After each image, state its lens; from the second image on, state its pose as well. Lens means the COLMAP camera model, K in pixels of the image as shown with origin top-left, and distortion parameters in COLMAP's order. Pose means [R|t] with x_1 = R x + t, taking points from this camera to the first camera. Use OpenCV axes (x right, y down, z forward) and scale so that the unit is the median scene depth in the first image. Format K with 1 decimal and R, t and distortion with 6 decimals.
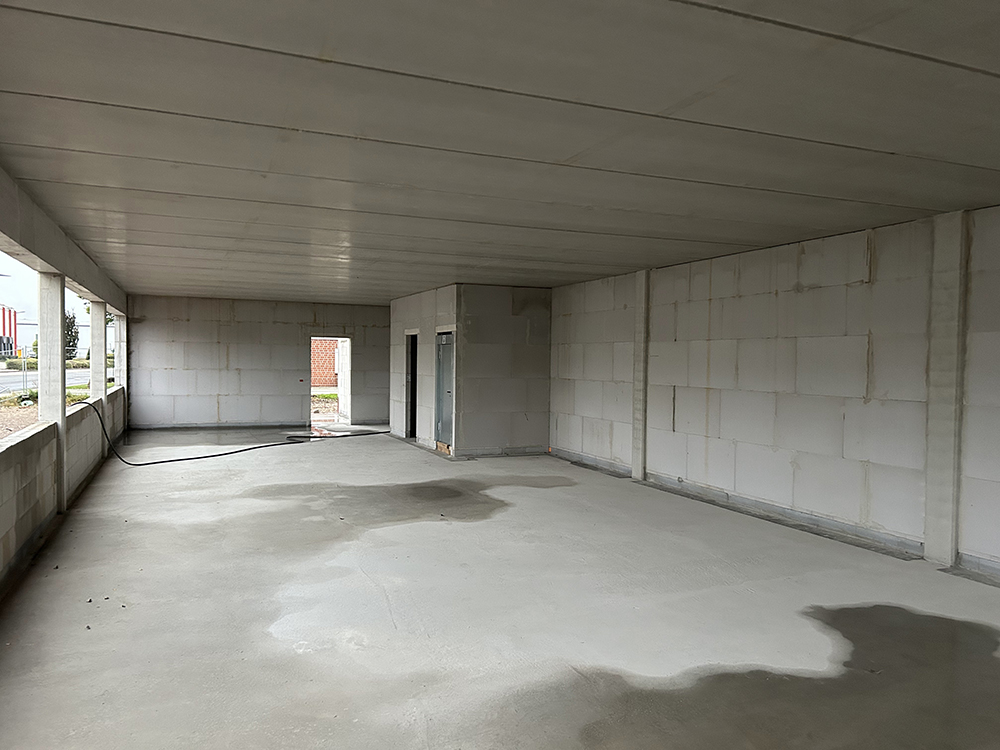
lens RADIAL K [[753.1, 0, 506.5], [0, 753.1, 380.0], [0, 0, 1]] dist [0.025787, -0.013214]
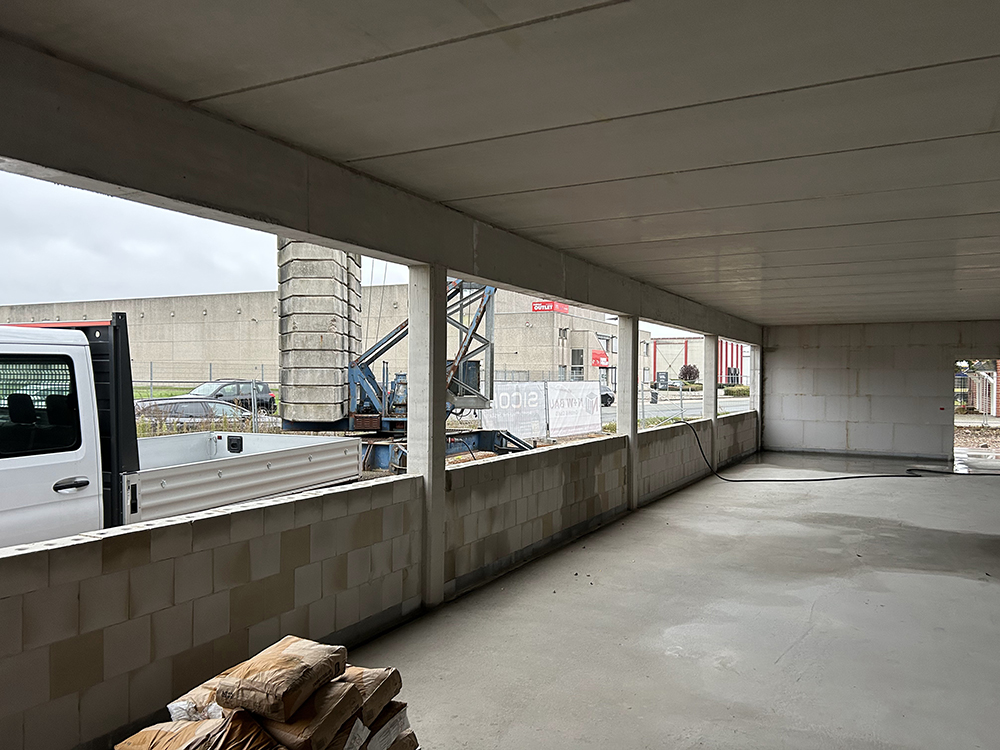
lens RADIAL K [[753.1, 0, 508.6], [0, 753.1, 374.9], [0, 0, 1]] dist [0.025787, -0.013214]
pose [[0.625124, -0.014422, -0.780392, 0.126180], [-0.019690, 0.999220, -0.034238, 0.001669], [0.780277, 0.036769, 0.624352, 0.040964]]
